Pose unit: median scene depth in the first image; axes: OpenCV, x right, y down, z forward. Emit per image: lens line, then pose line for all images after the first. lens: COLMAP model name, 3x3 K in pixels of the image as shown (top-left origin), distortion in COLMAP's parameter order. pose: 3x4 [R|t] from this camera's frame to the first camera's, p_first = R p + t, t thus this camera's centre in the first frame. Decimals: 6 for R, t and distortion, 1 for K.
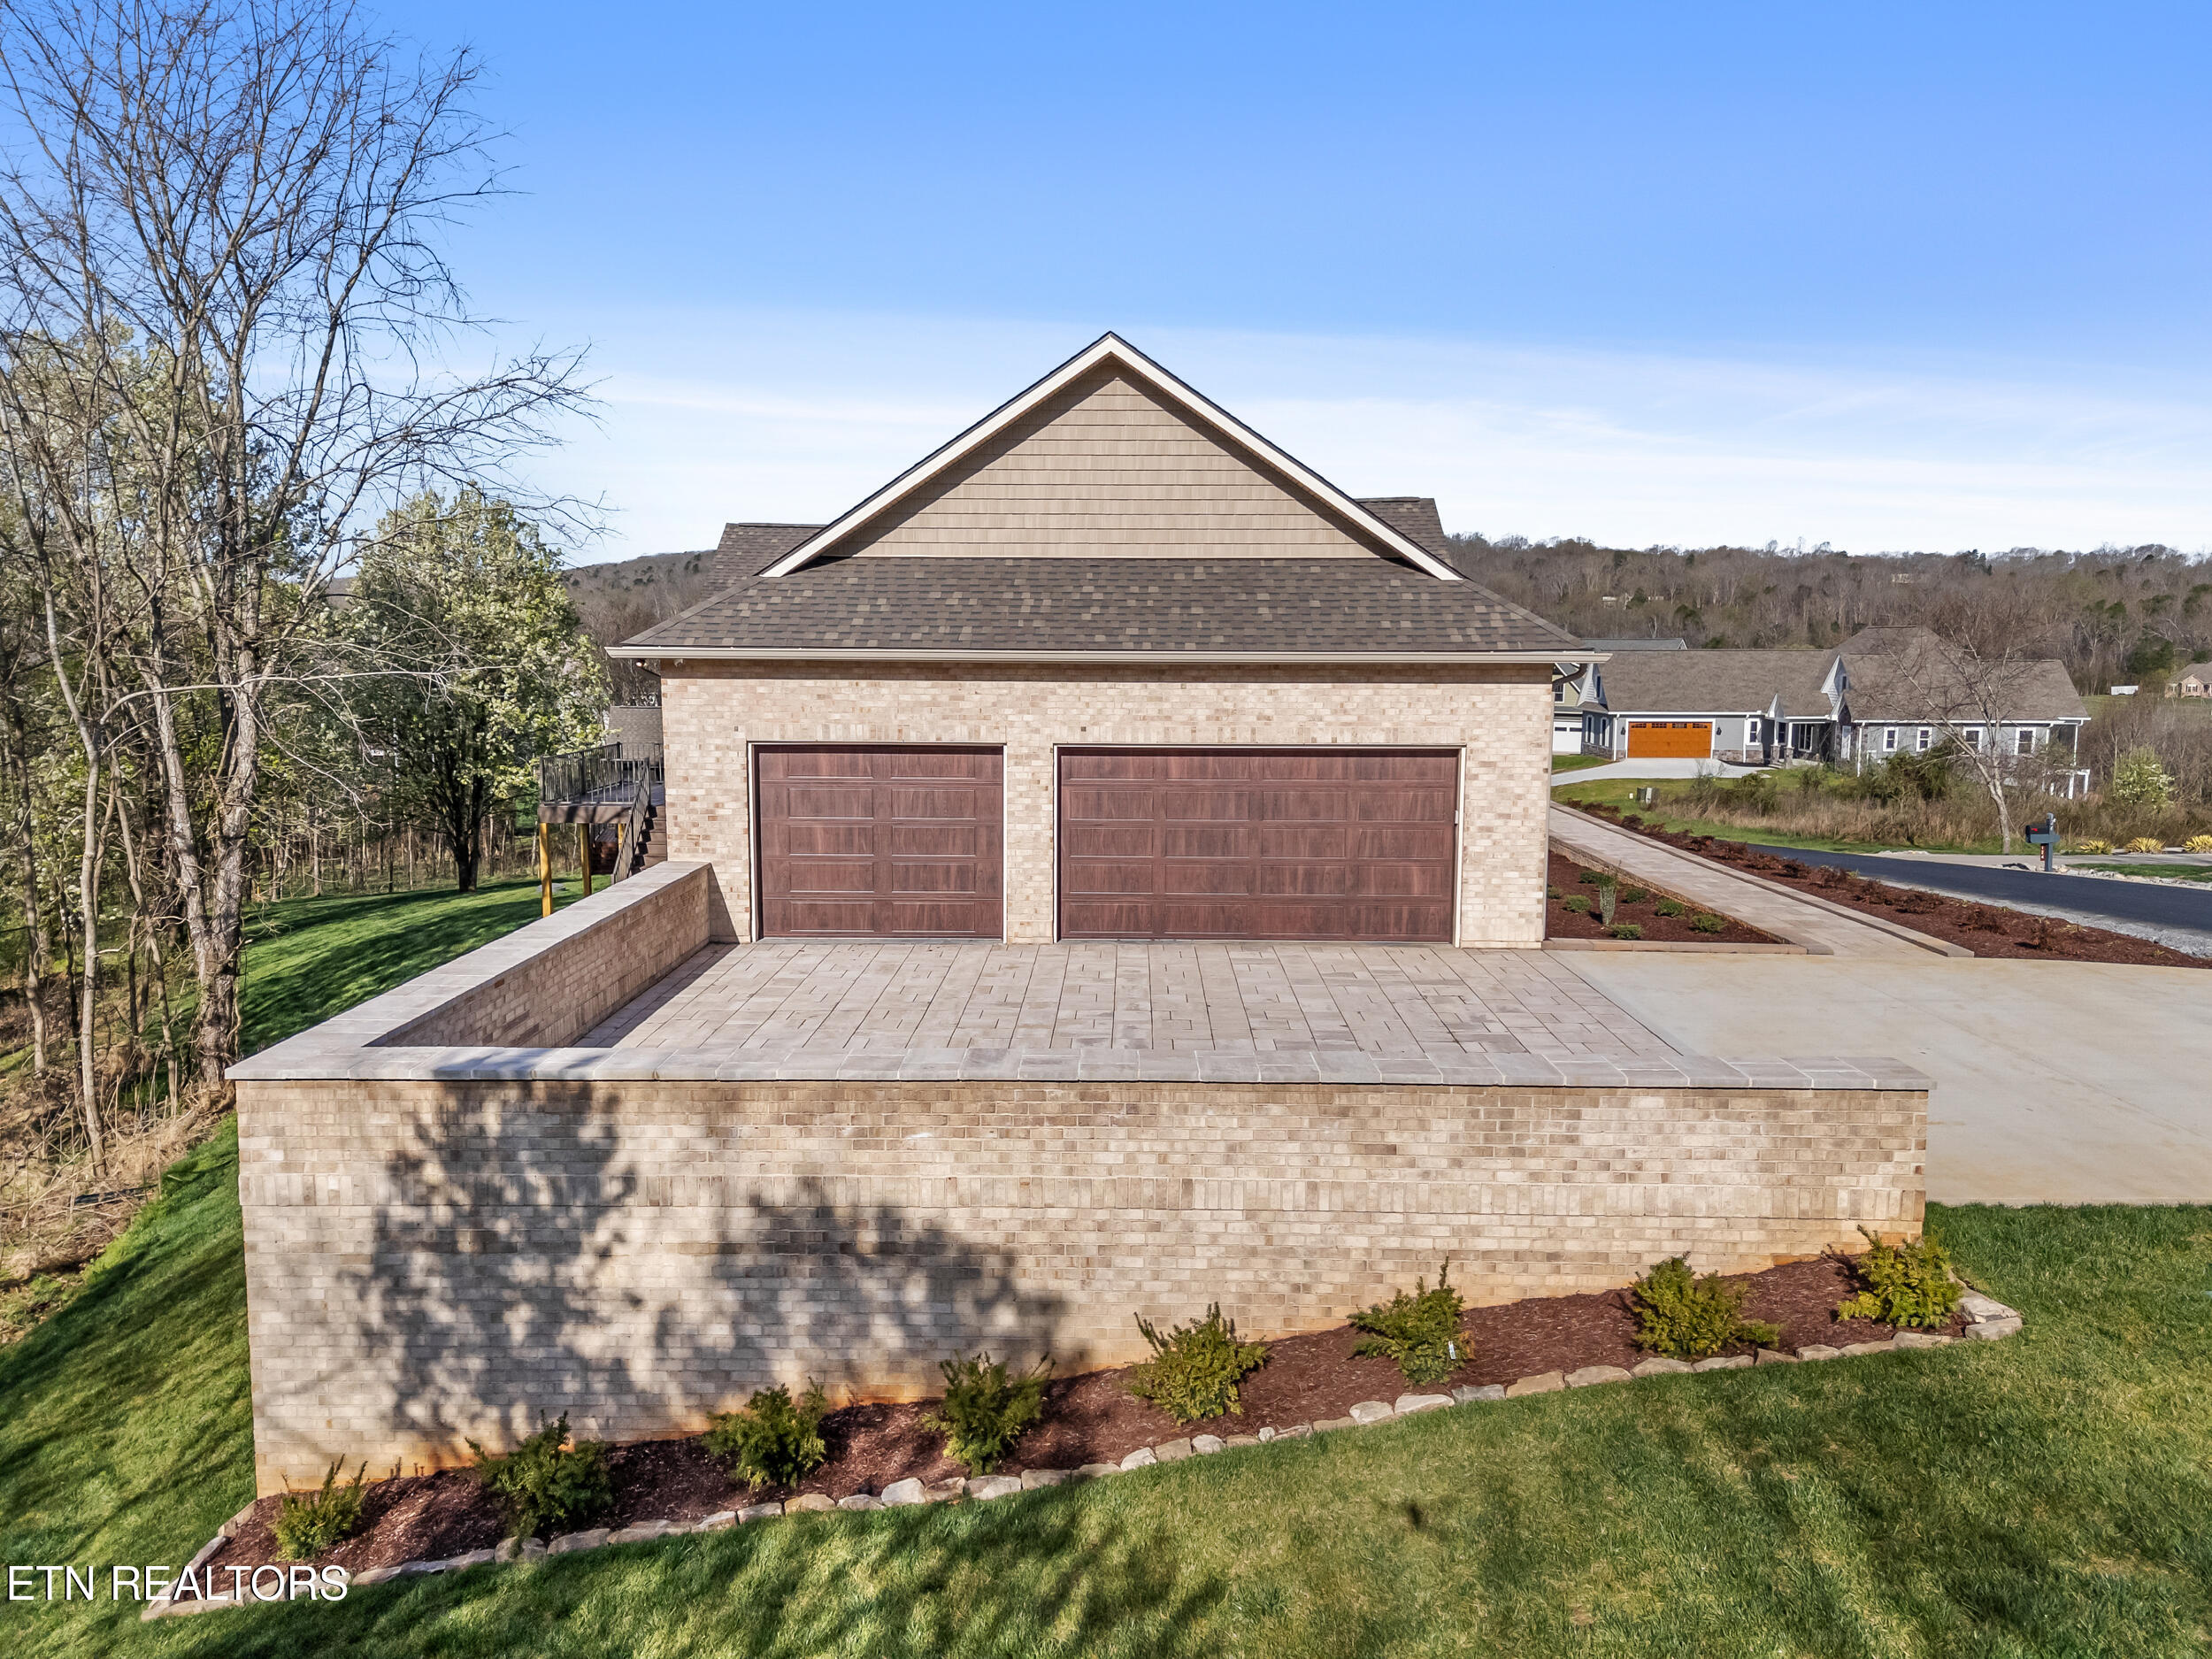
lens RADIAL K [[1610.8, 0, 1101.7], [0, 1610.8, 833.6], [0, 0, 1]] dist [0.036940, 0.000033]
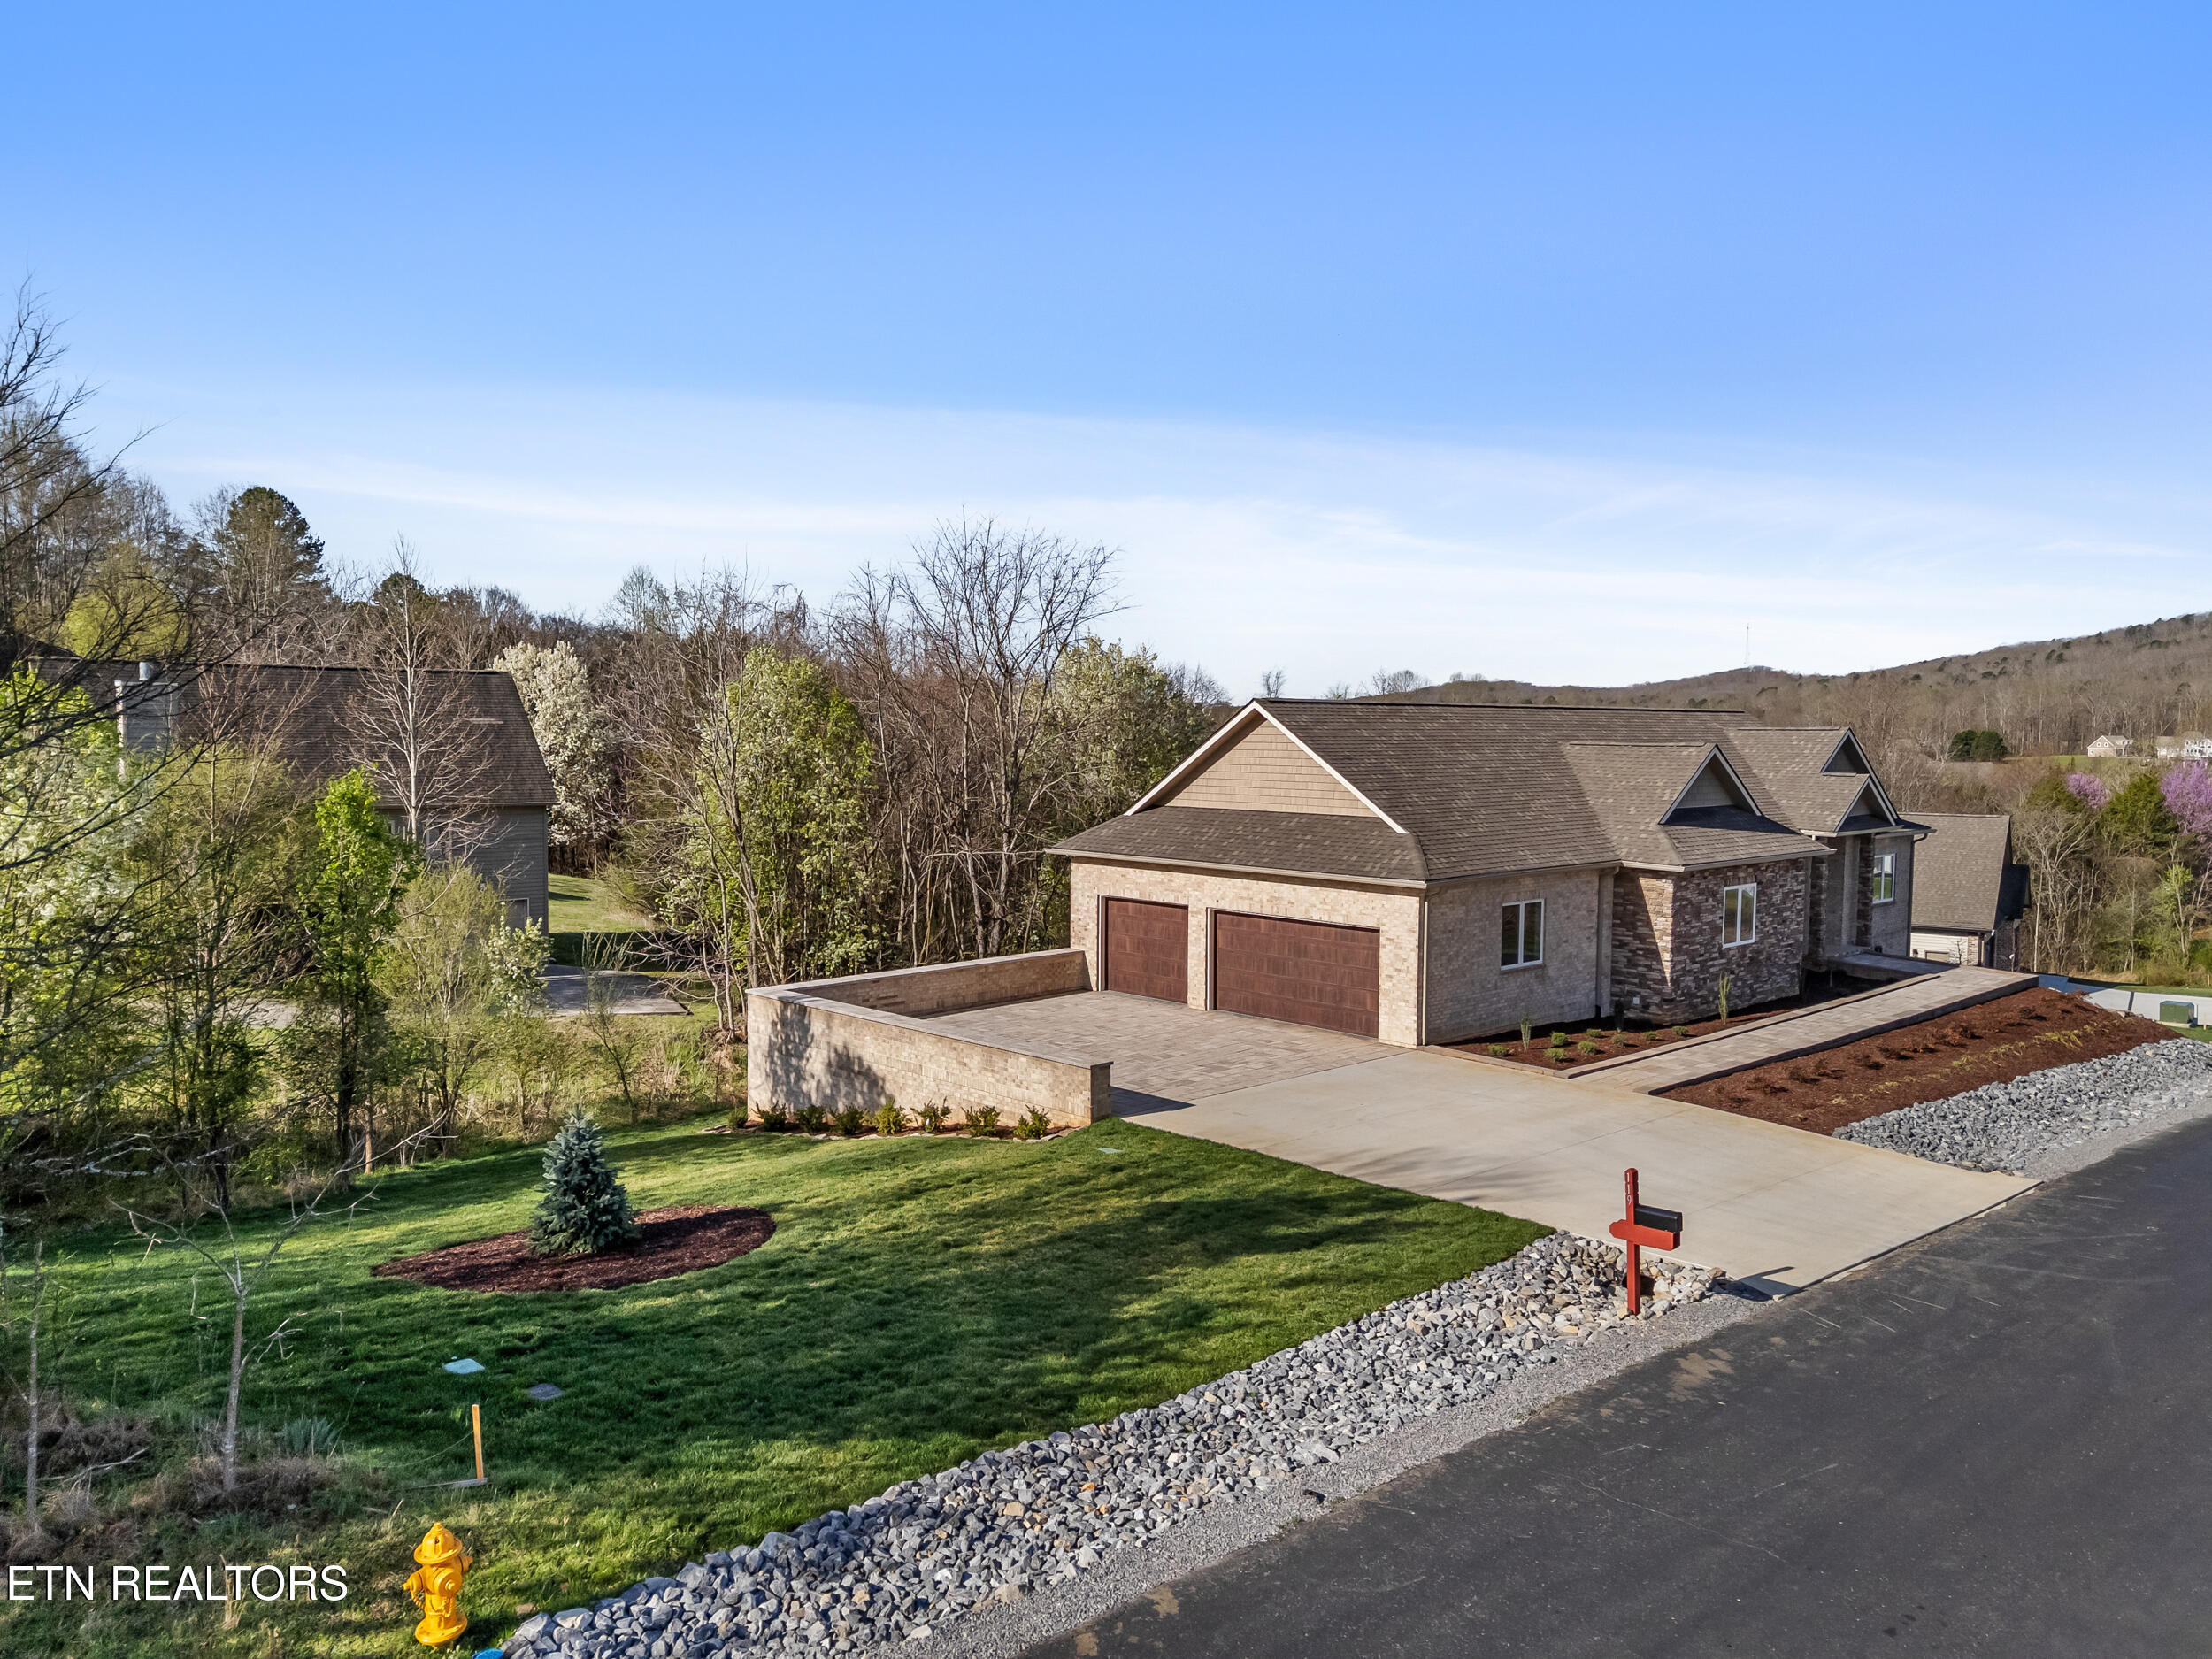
lens RADIAL K [[1610.8, 0, 1105.6], [0, 1610.8, 833.6], [0, 0, 1]] dist [0.036940, 0.000033]
pose [[0.713250, 0.050440, -0.699092, 1.234962], [-0.091079, 0.995620, -0.021089, -0.092273], [0.694967, 0.078715, 0.714720, -0.484581]]
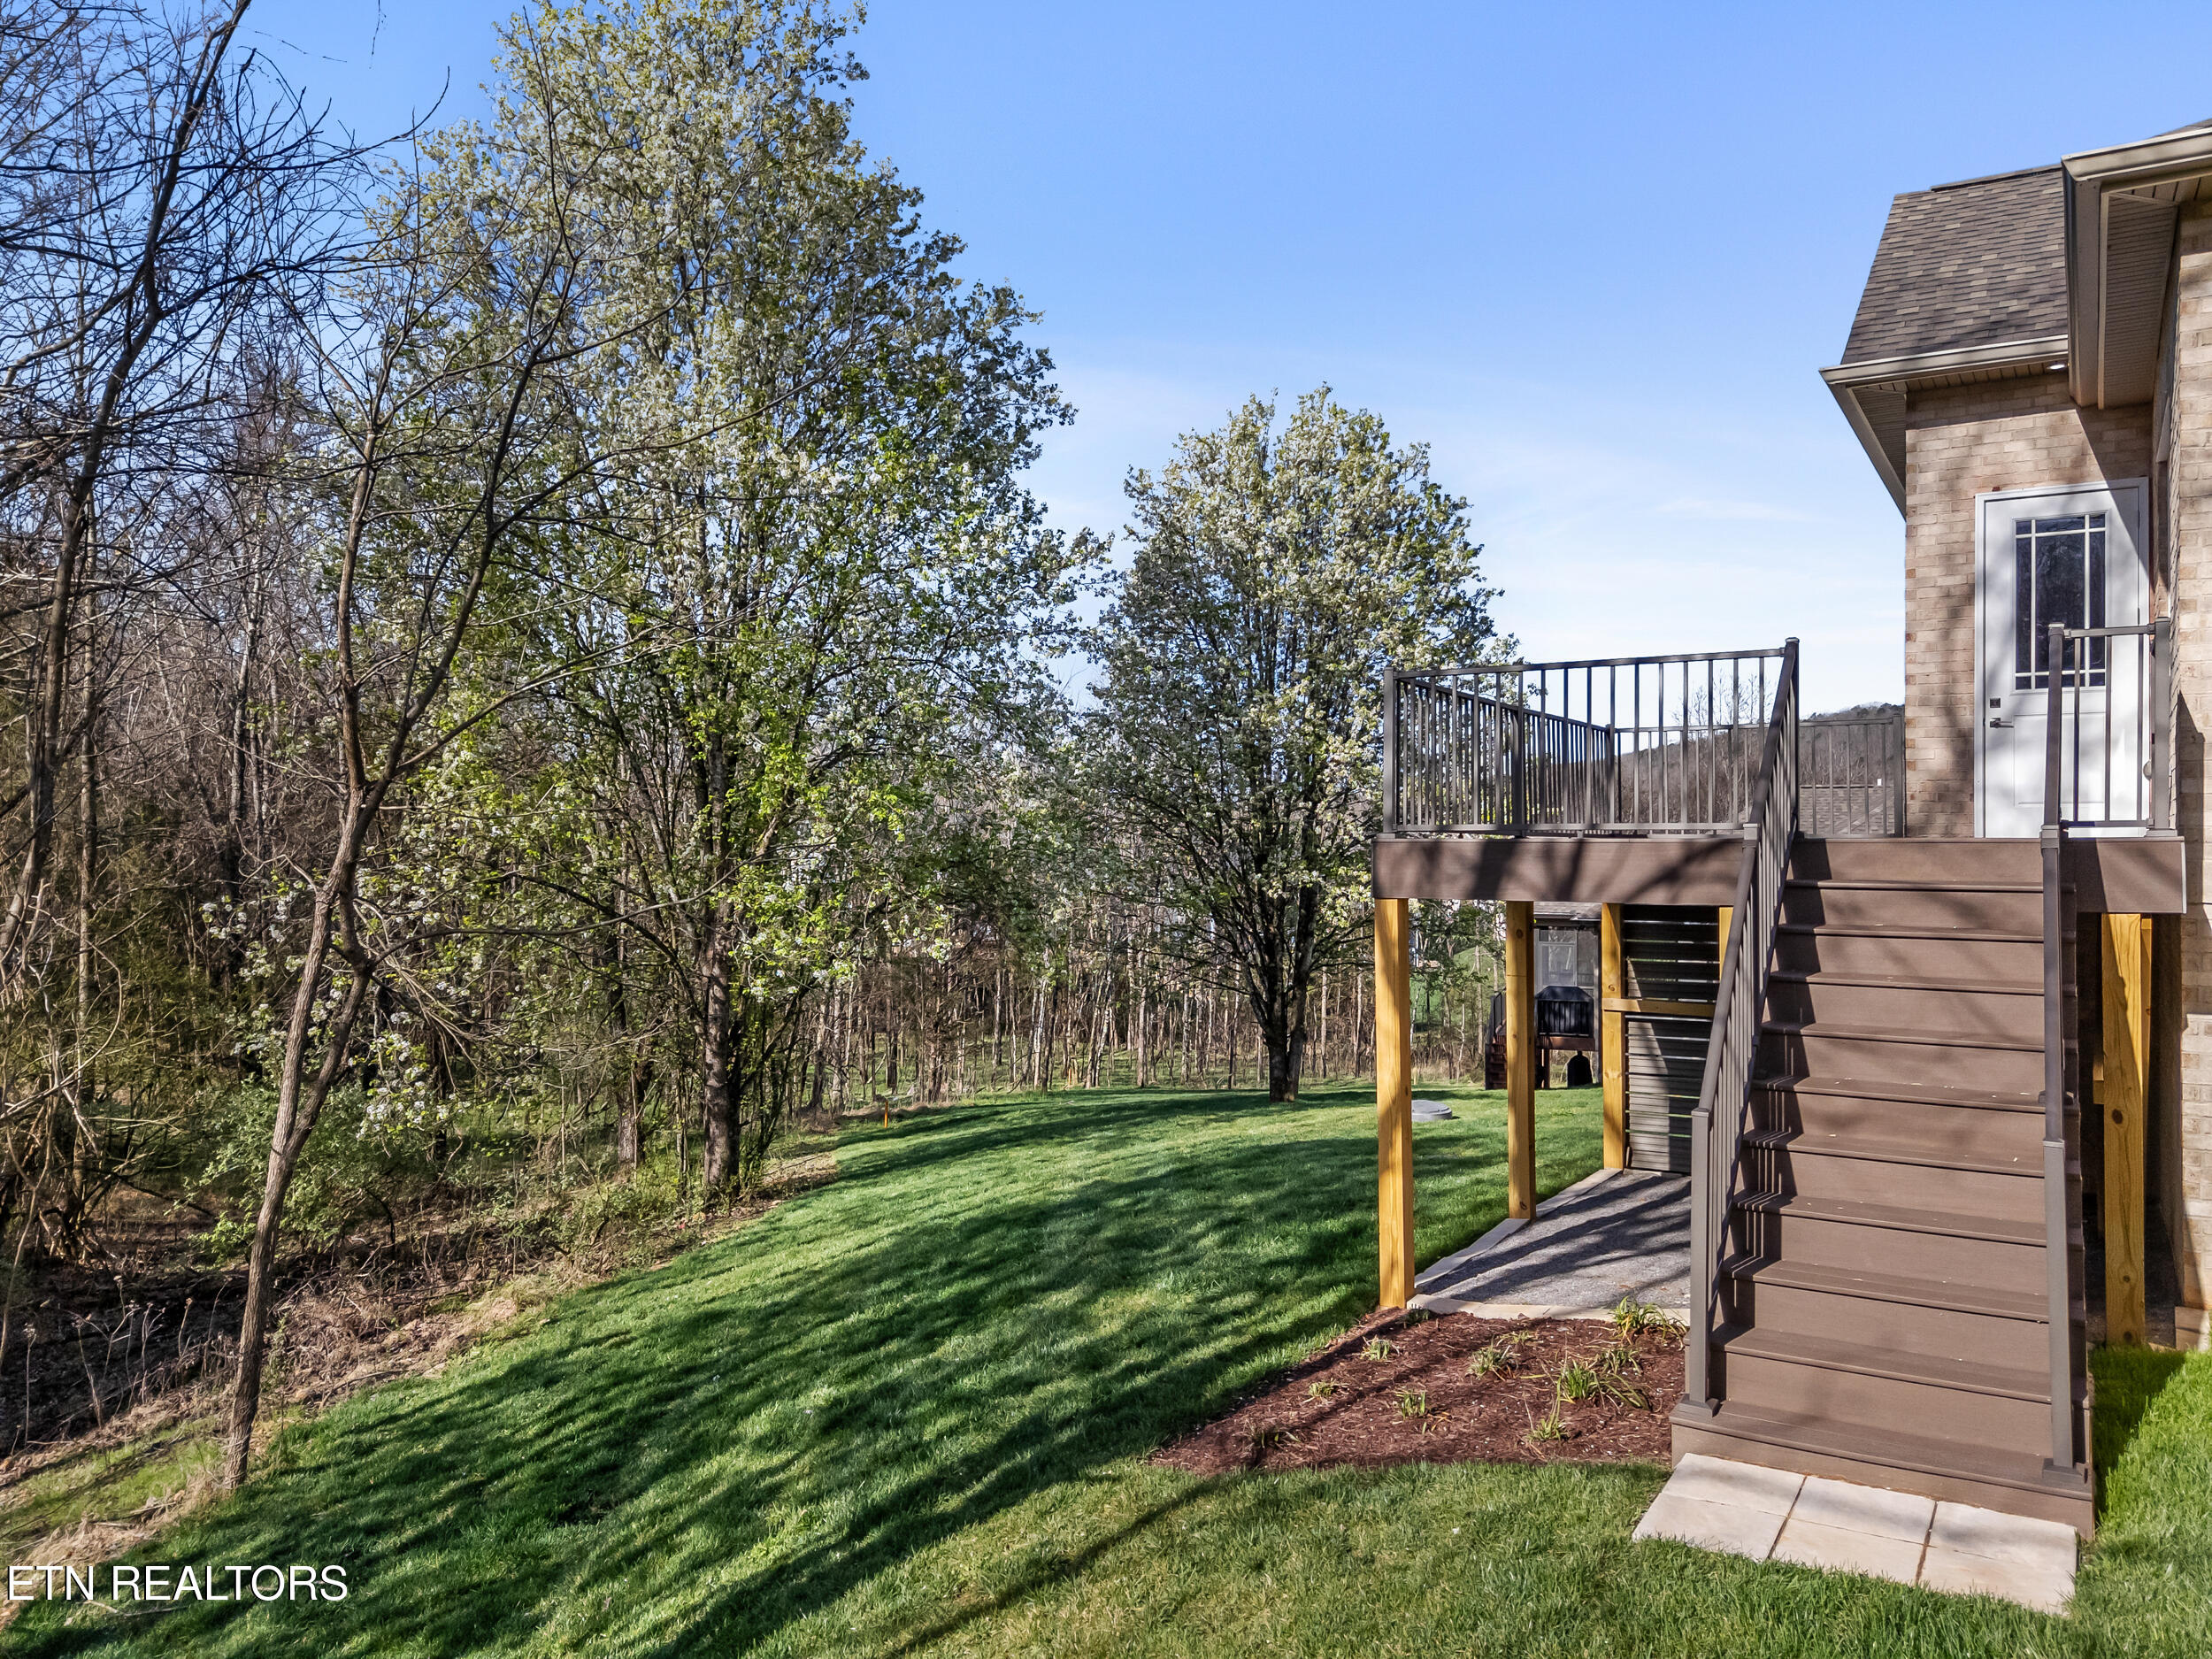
lens RADIAL K [[1610.8, 0, 1111.9], [0, 1610.8, 835.5], [0, 0, 1]] dist [0.036940, 0.000033]
pose [[0.864751, -0.002530, -0.502194, -0.259754], [-0.061744, 0.991865, -0.111317, 0.016698], [0.498390, 0.127269, 0.857560, 0.773332]]
